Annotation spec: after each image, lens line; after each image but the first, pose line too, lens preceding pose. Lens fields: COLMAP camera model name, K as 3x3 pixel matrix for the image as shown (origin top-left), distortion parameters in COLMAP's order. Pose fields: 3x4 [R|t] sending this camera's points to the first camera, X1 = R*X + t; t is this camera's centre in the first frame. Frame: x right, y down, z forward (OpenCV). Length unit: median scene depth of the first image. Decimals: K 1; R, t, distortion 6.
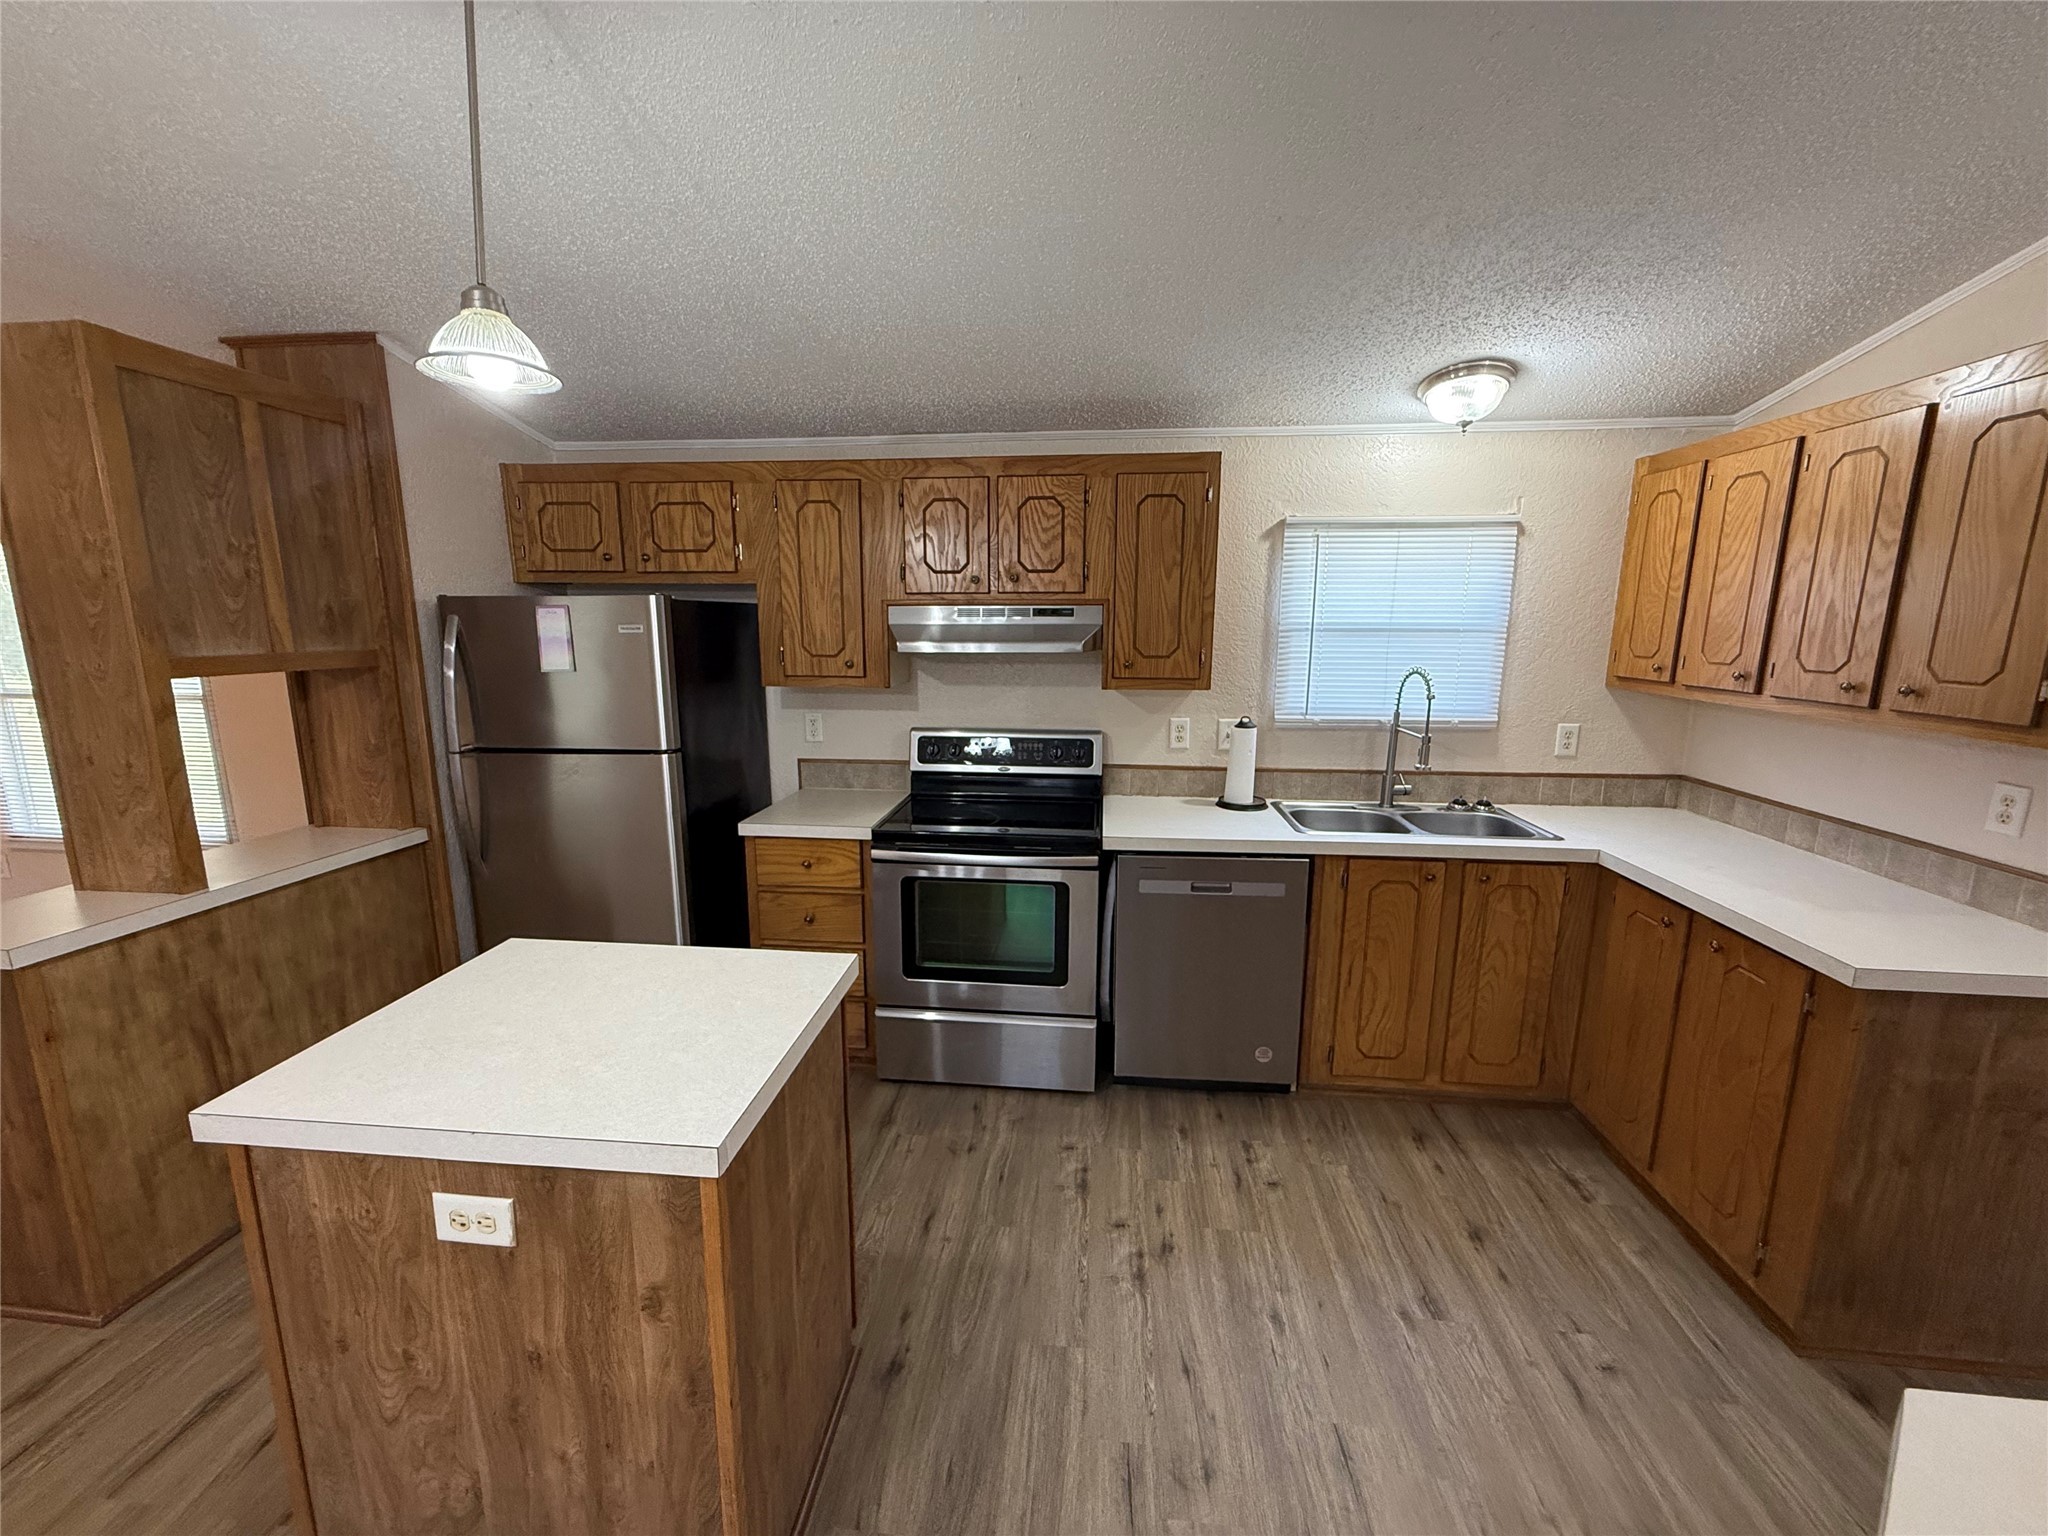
lens RADIAL K [[814.0, 0, 1021.1], [0, 814.0, 767.6], [0, 0, 1]] dist [0.000595, -0.000193]
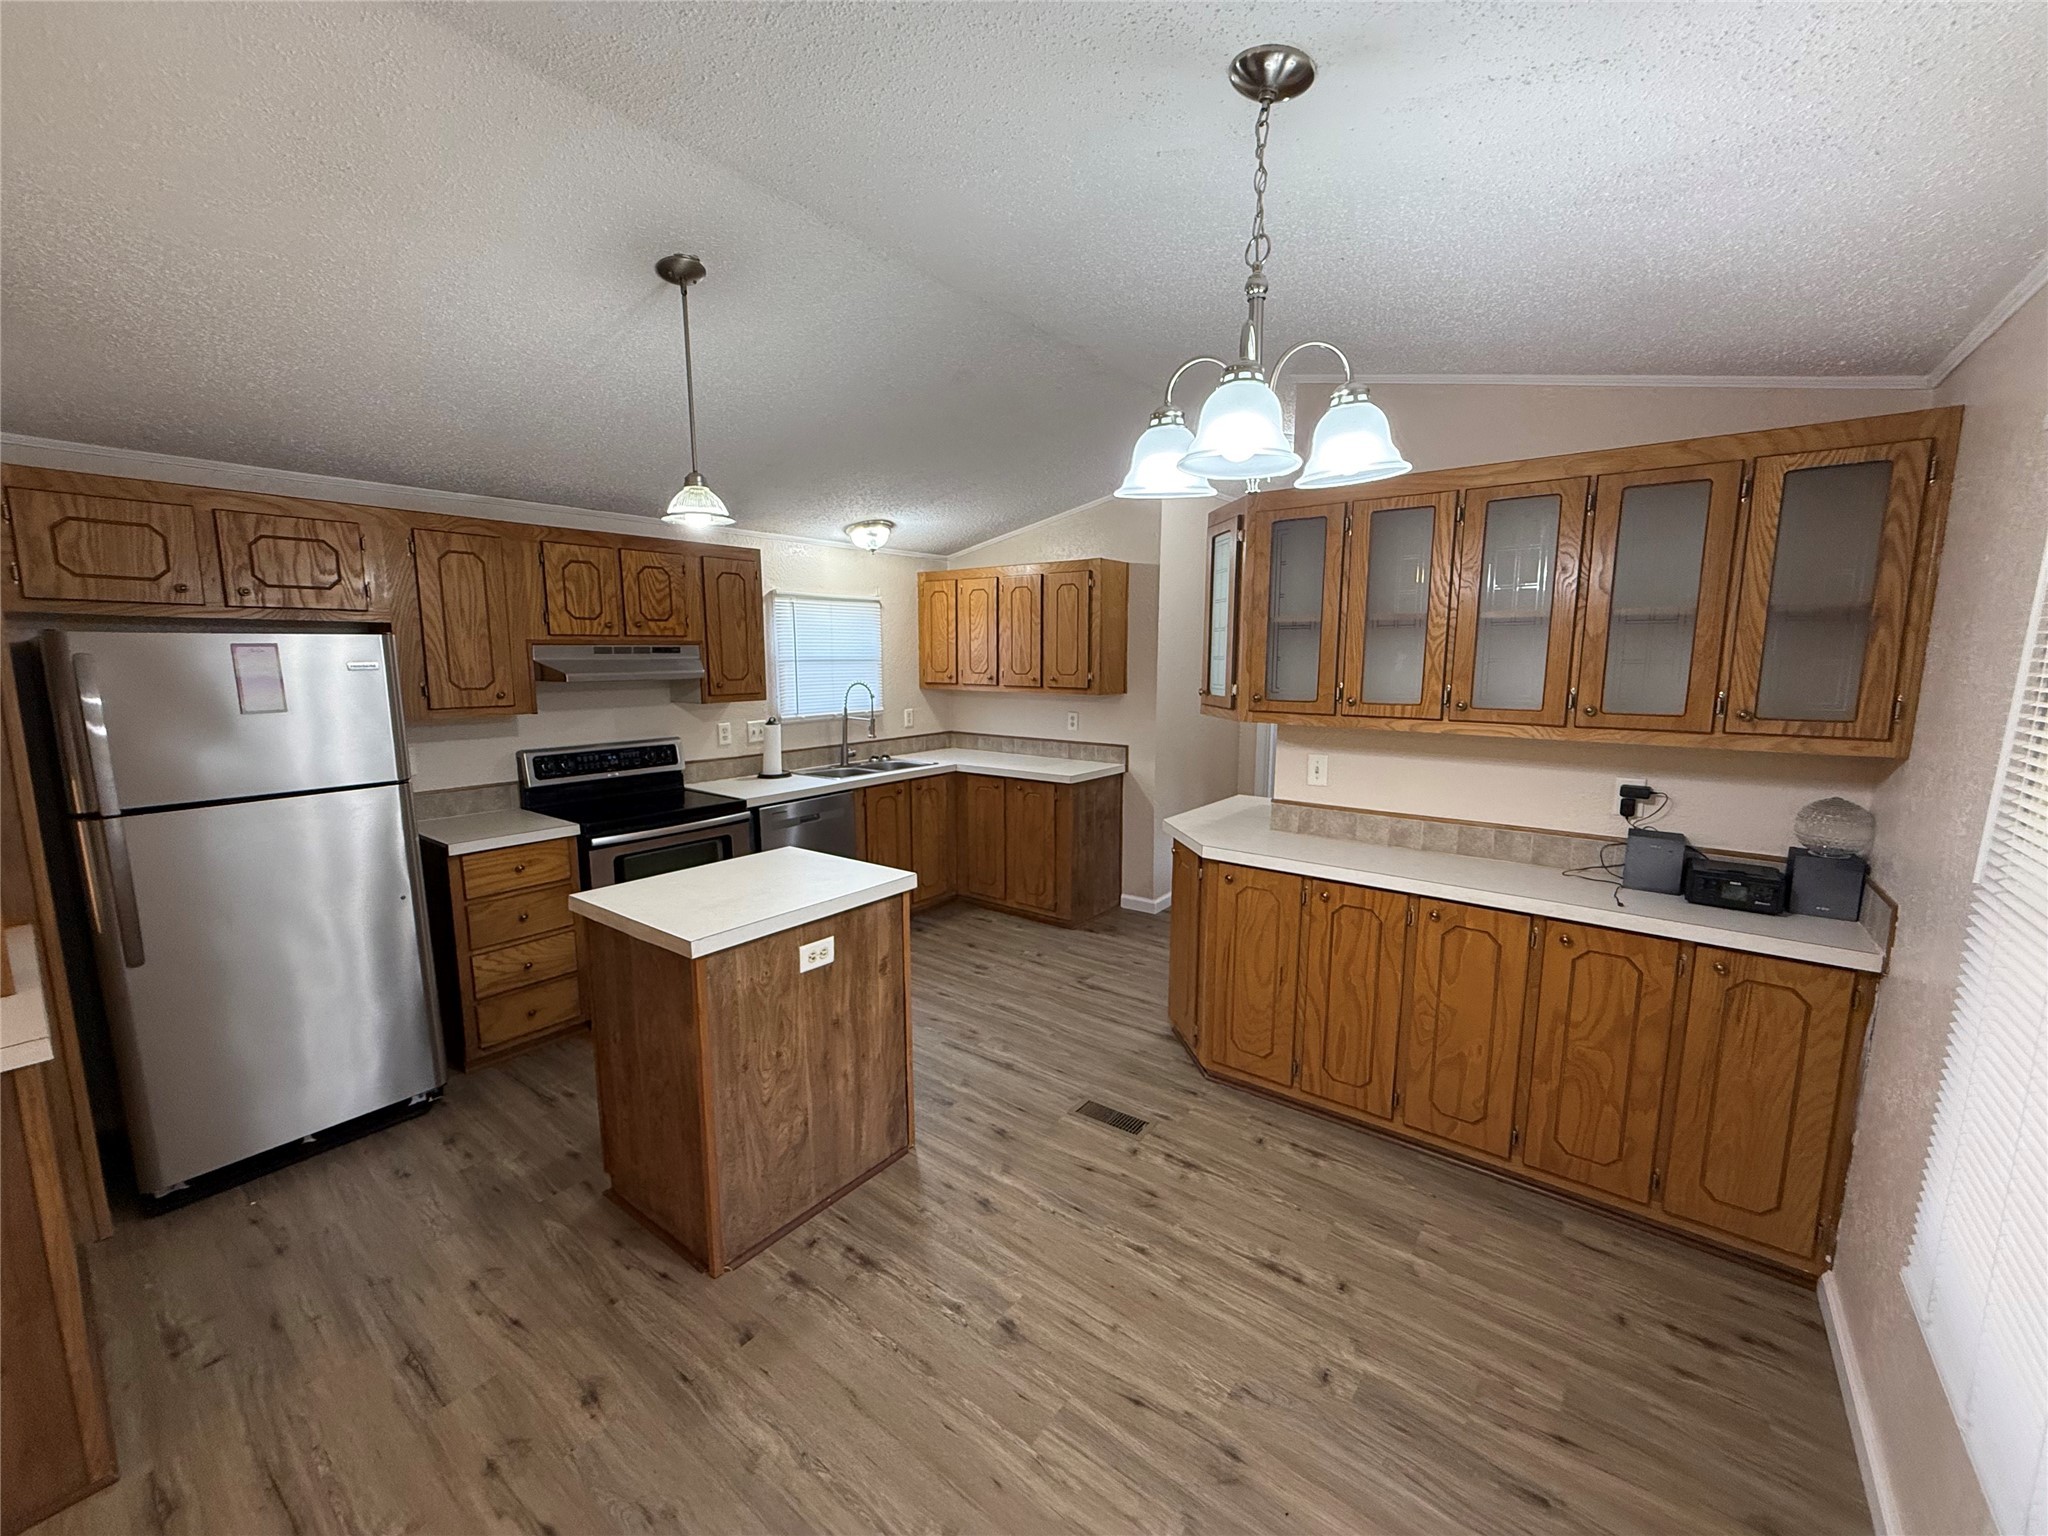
lens RADIAL K [[814.0, 0, 1018.8], [0, 814.0, 767.1], [0, 0, 1]] dist [0.000595, -0.000193]
pose [[0.531253, -0.121423, 0.838467, -0.850625], [0.157087, 0.986633, 0.043349, 0.039487], [-0.832523, 0.108683, 0.543226, -0.228316]]
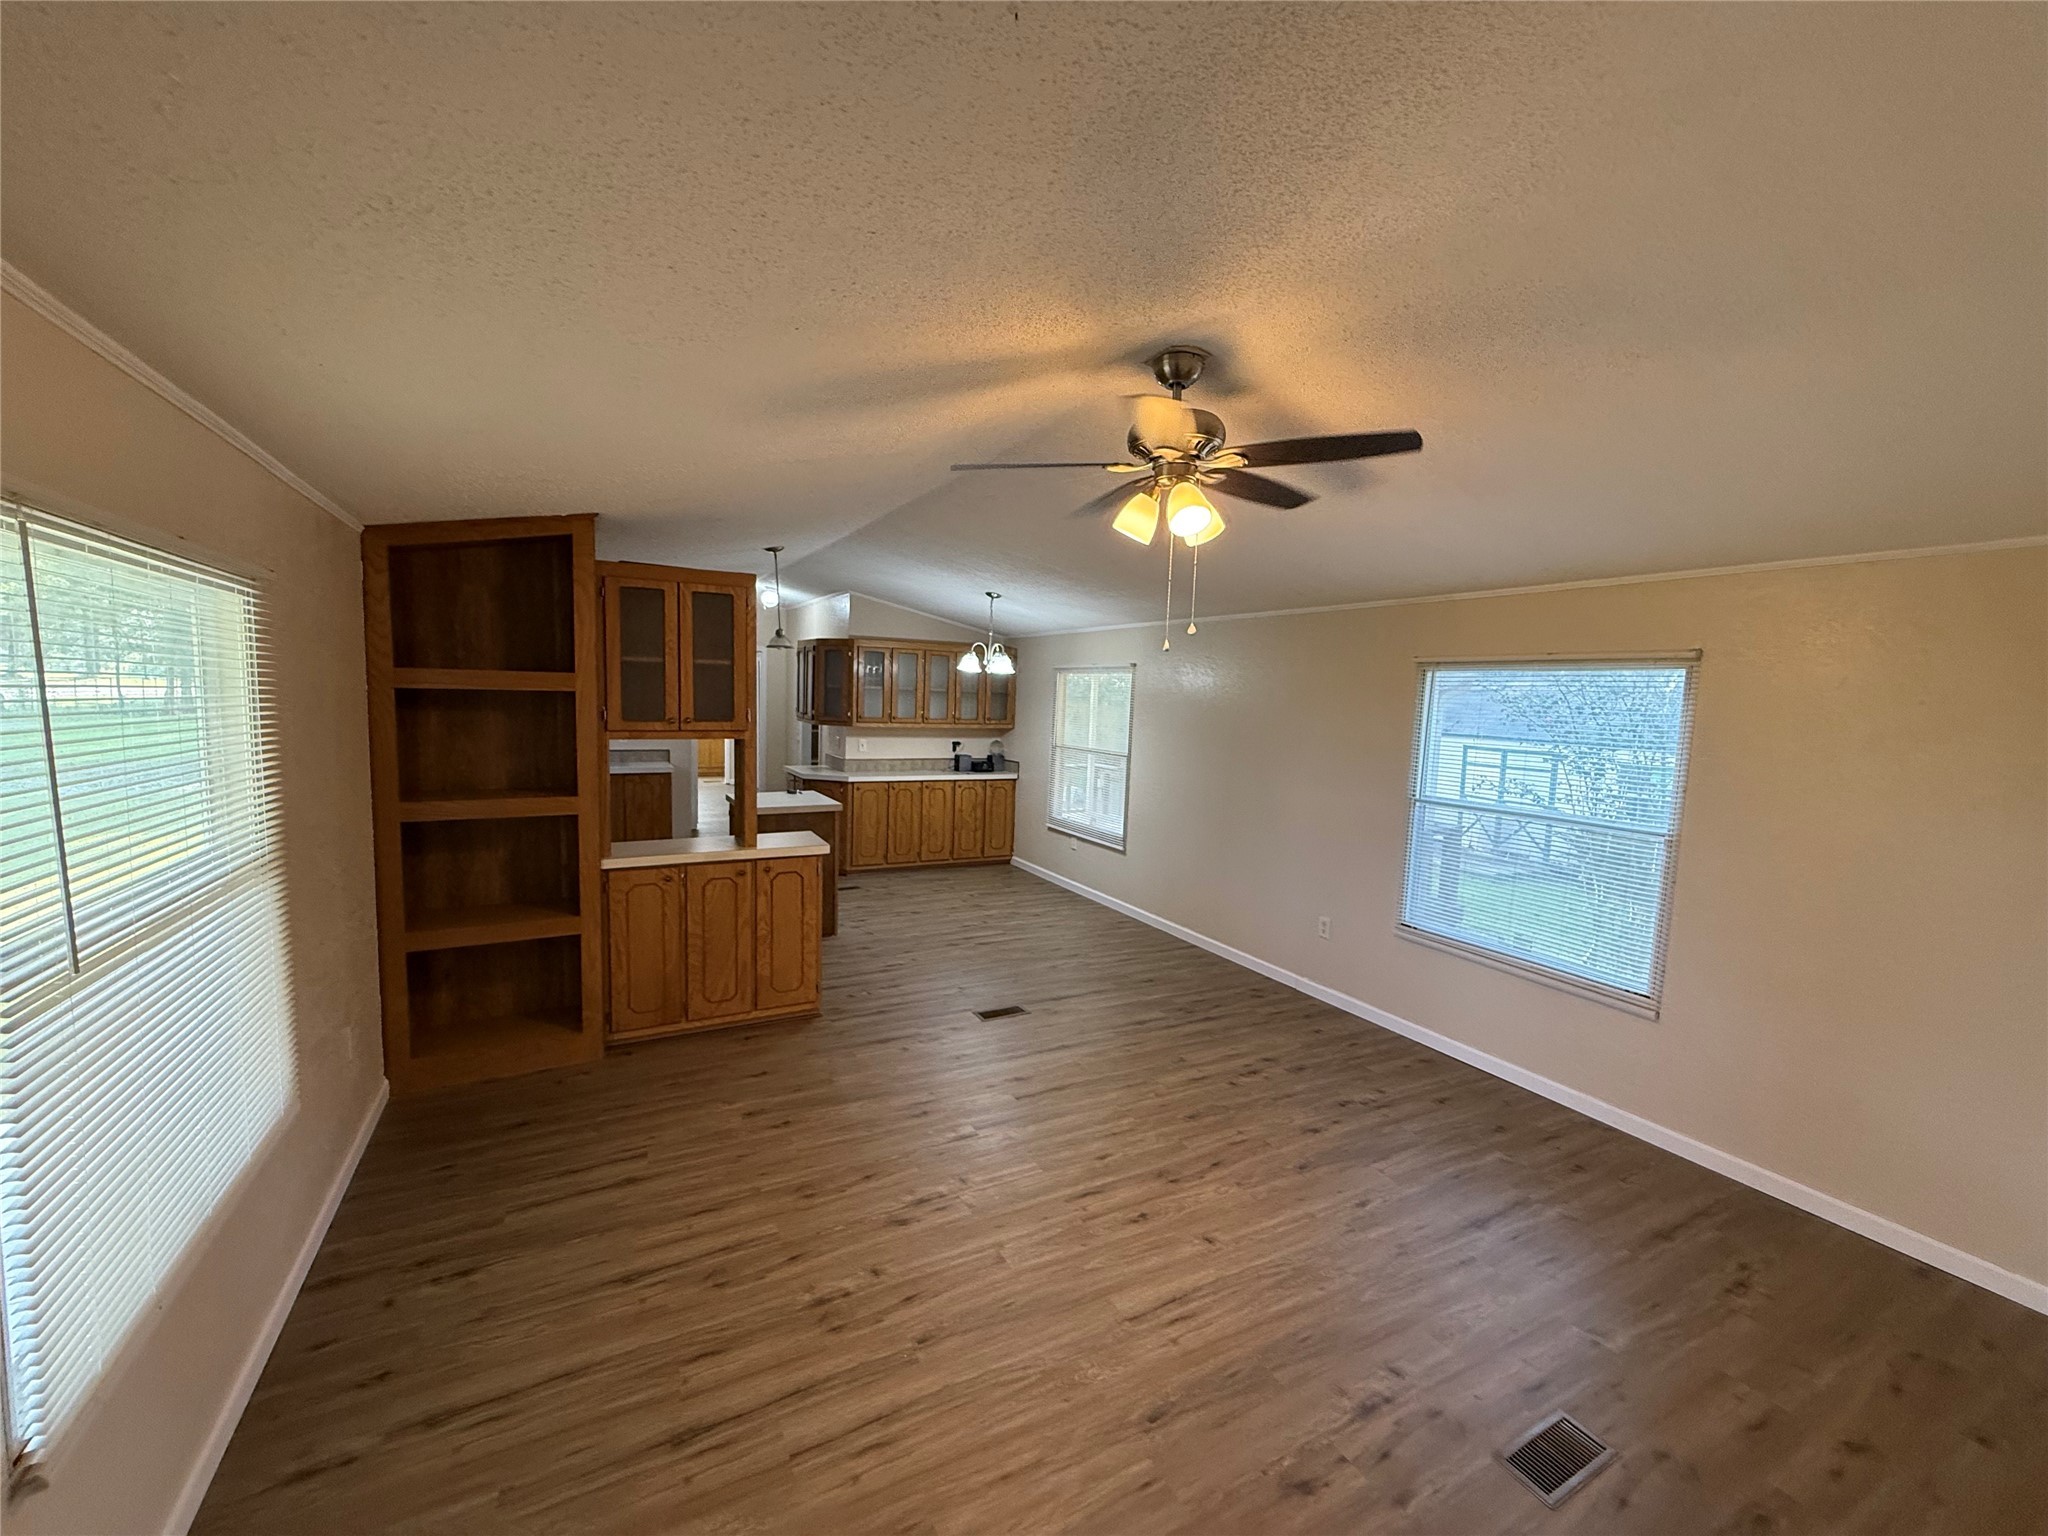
lens RADIAL K [[814.0, 0, 1020.2], [0, 814.0, 778.2], [0, 0, 1]] dist [0.000595, -0.000193]
pose [[-0.558313, -0.099285, 0.823668, -2.772812], [0.123930, 0.971693, 0.201132, -0.314011], [-0.820322, 0.214372, -0.530205, 1.511621]]
